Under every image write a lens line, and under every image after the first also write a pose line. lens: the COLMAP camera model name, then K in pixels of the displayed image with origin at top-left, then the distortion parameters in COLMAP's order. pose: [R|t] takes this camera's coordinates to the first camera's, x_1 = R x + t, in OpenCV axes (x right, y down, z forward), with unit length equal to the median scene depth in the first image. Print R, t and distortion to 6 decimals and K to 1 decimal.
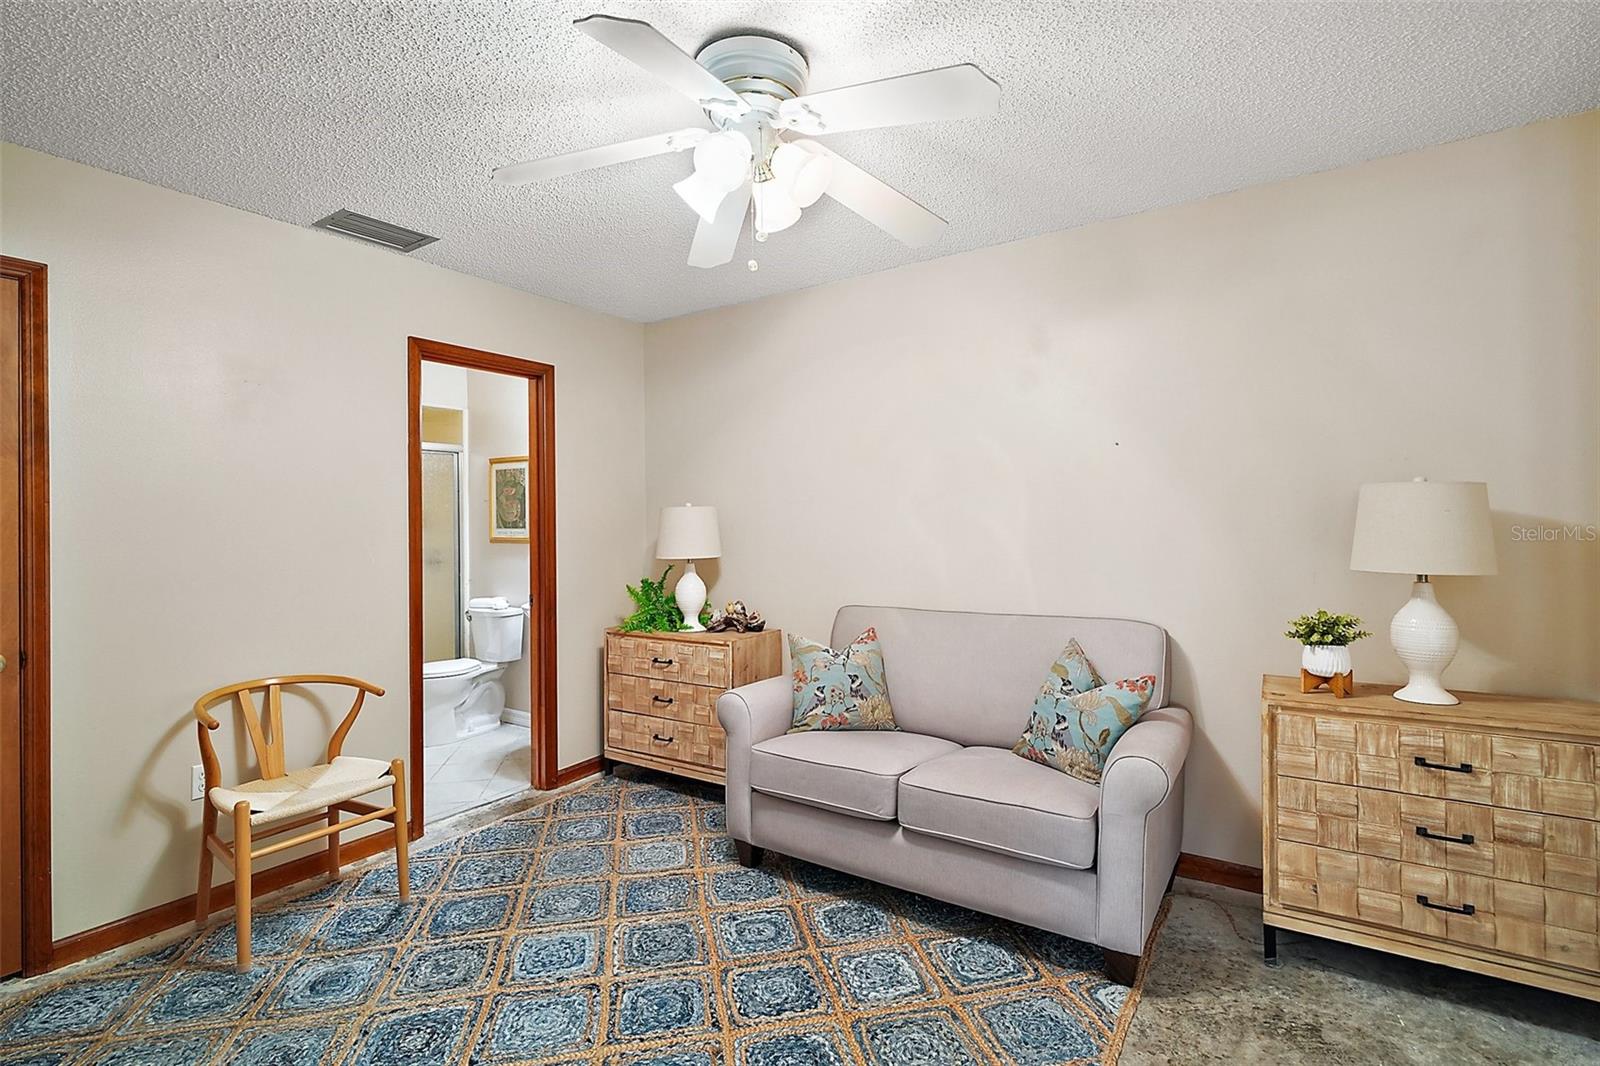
lens RADIAL K [[742.9, 0, 802.2], [0, 742.9, 521.9], [0, 0, 1]] dist [-0.005372, -0.000858]
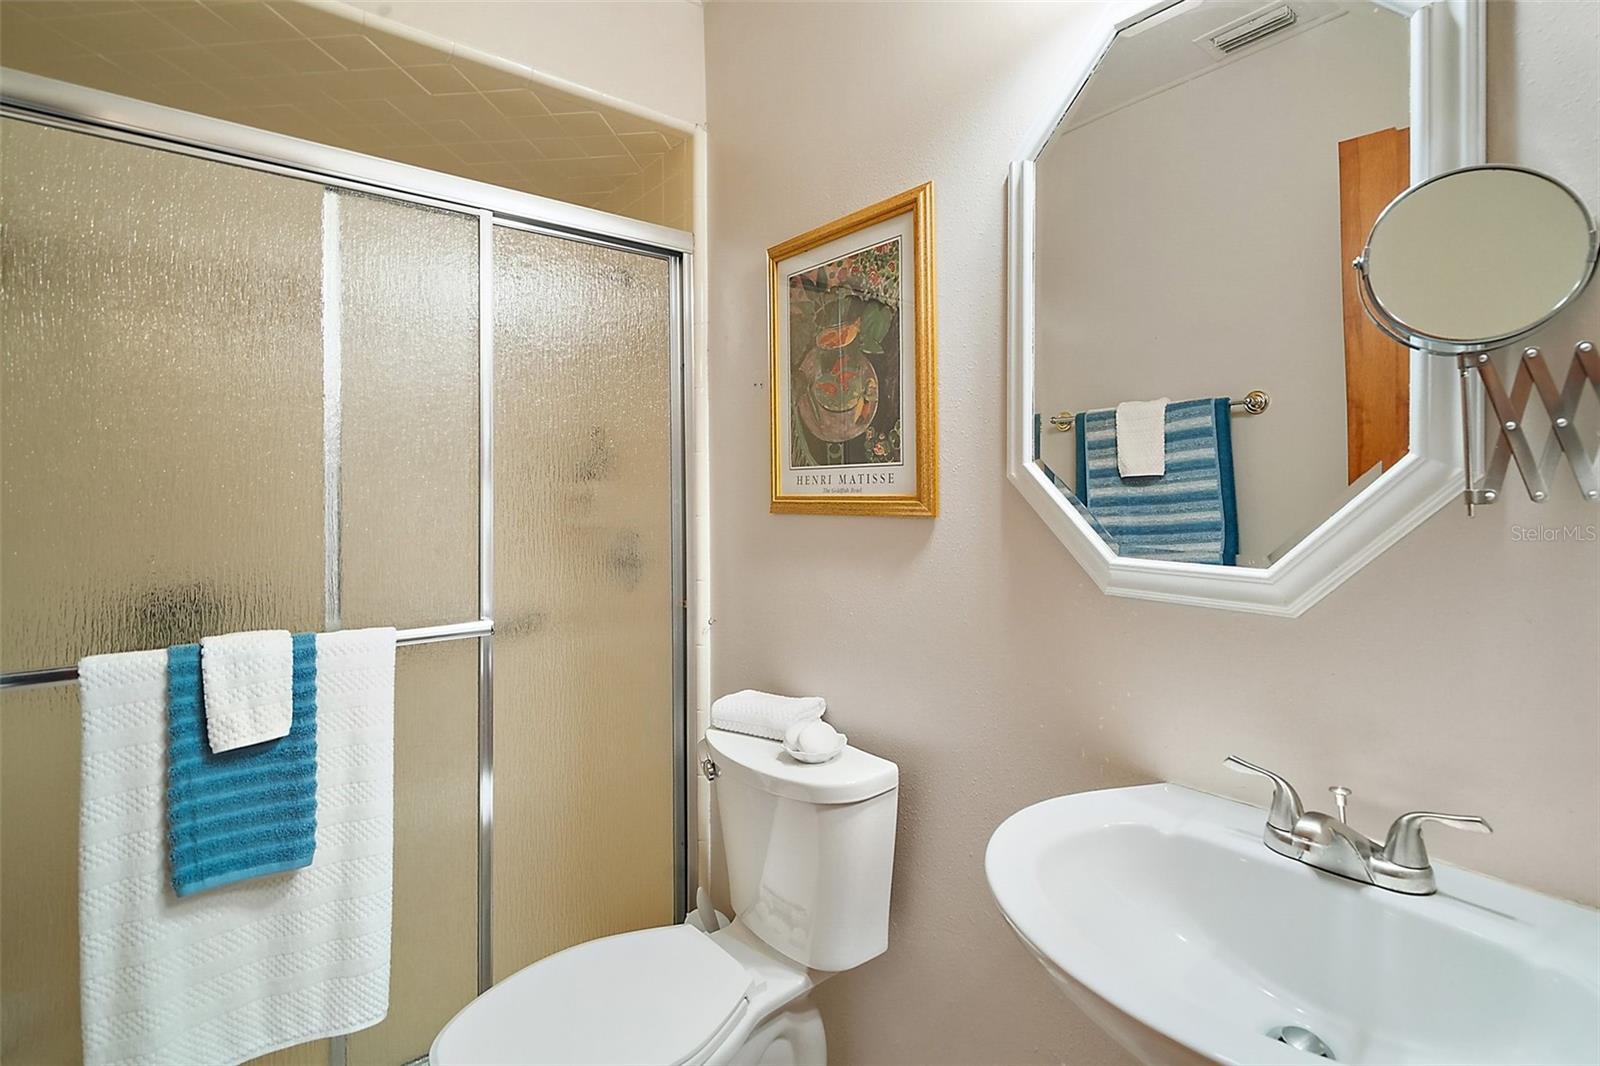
lens RADIAL K [[742.9, 0, 802.2], [0, 742.9, 521.9], [0, 0, 1]] dist [-0.005372, -0.000858]
pose [[0.952040, 0.013012, -0.305697, -0.314906], [-0.001489, 0.999281, 0.037897, 0.020189], [0.305970, -0.035625, 0.951374, 0.710690]]
